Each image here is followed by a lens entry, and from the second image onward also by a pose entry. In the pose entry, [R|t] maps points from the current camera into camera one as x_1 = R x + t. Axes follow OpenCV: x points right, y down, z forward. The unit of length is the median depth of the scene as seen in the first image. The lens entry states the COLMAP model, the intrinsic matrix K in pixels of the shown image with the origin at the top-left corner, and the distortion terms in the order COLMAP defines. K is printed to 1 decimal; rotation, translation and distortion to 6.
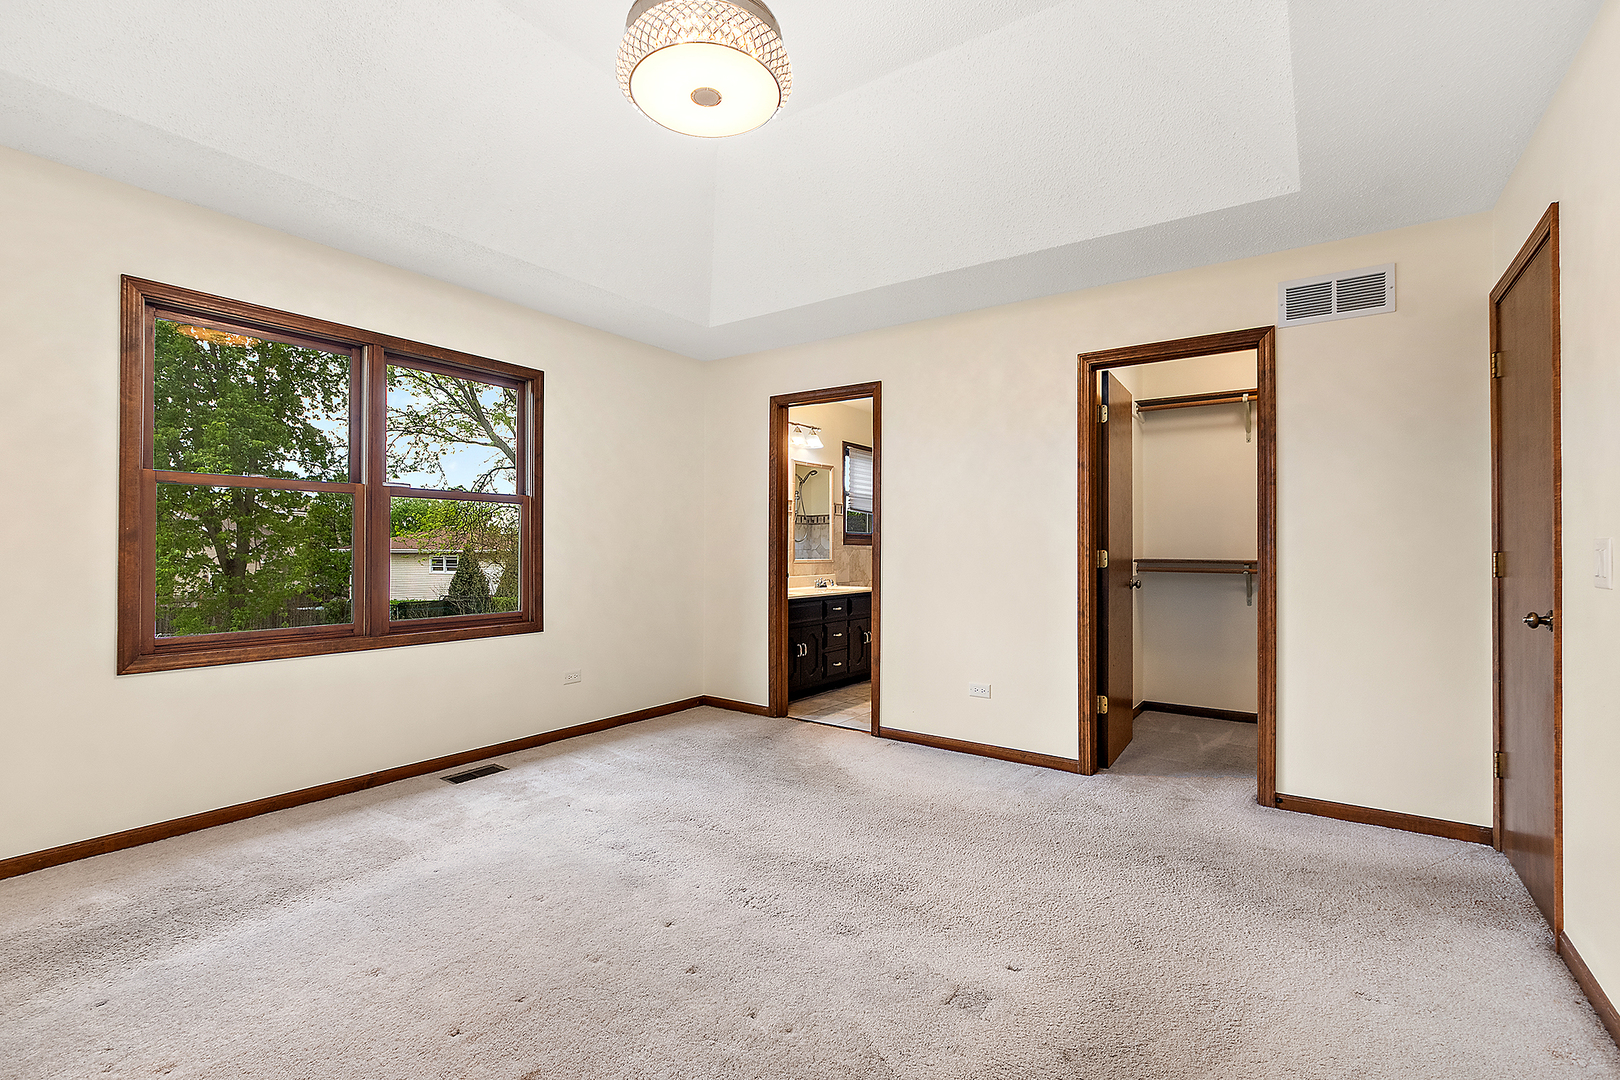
lens RADIAL K [[728.3, 0, 805.2], [0, 728.3, 541.7], [0, 0, 1]] dist [0.002382, -0.001247]
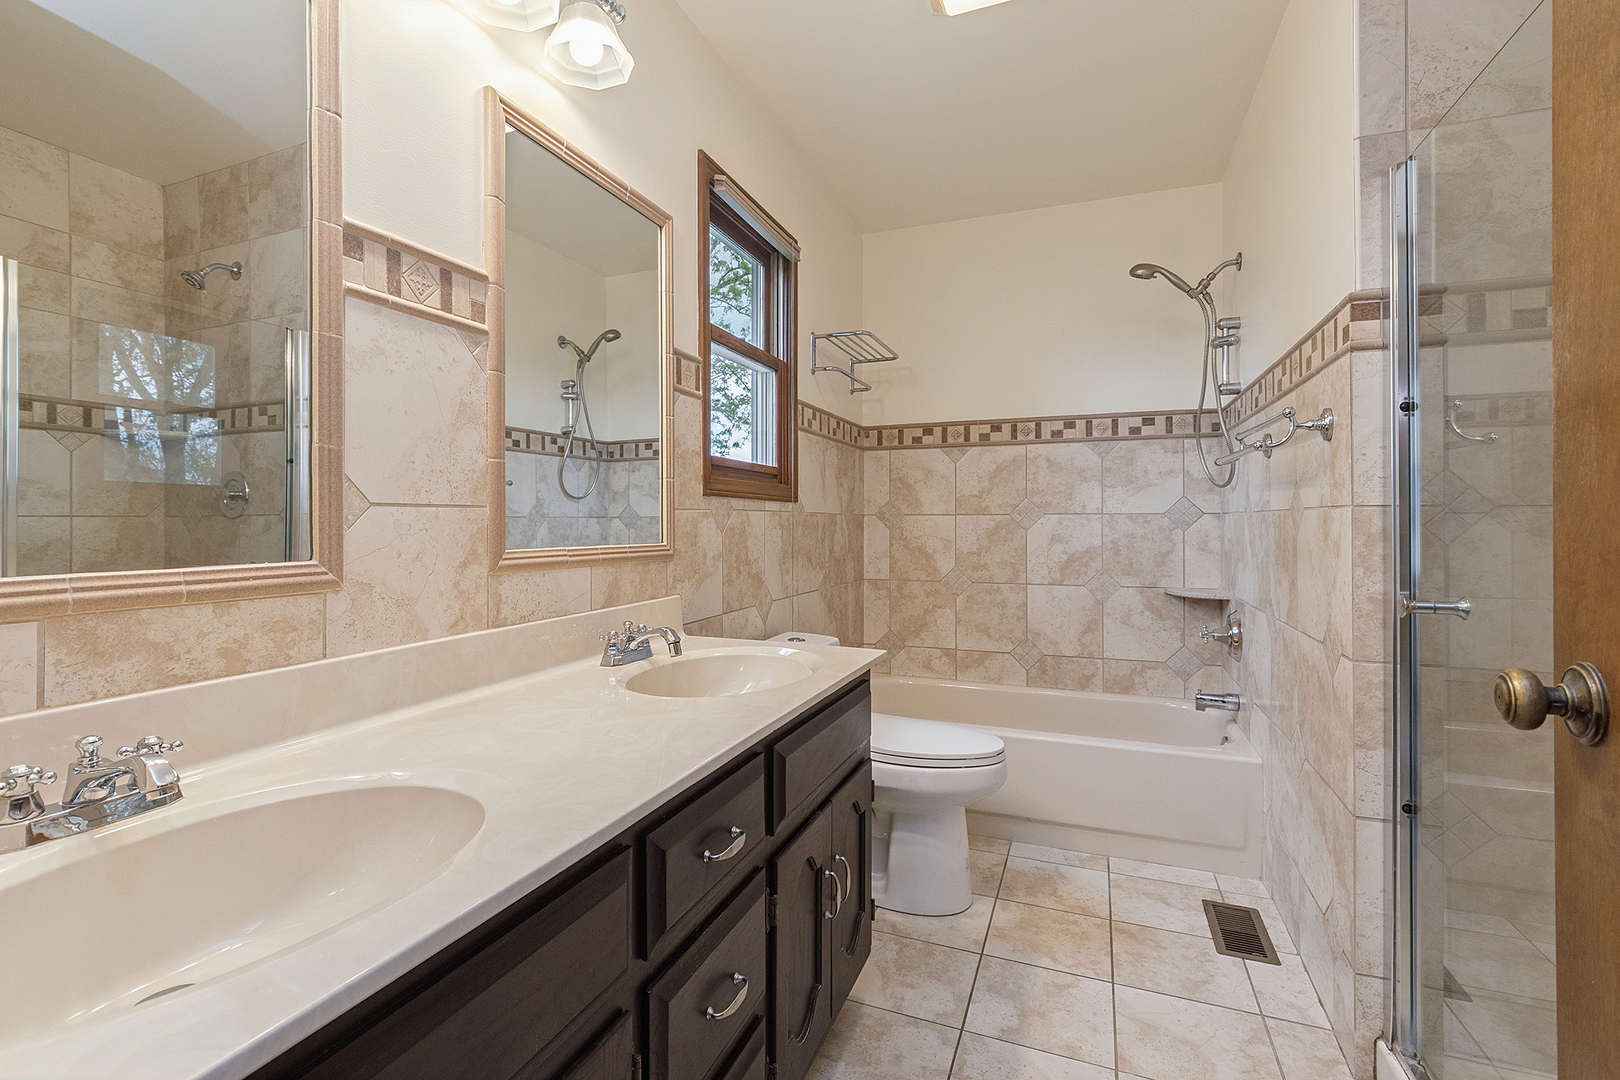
lens RADIAL K [[728.3, 0, 806.6], [0, 728.3, 528.7], [0, 0, 1]] dist [0.002382, -0.001247]
pose [[0.967835, -0.006279, 0.251509, 0.020682], [0.001898, 0.999842, 0.017654, 0.014761], [-0.251580, -0.016609, 0.967694, 0.815375]]
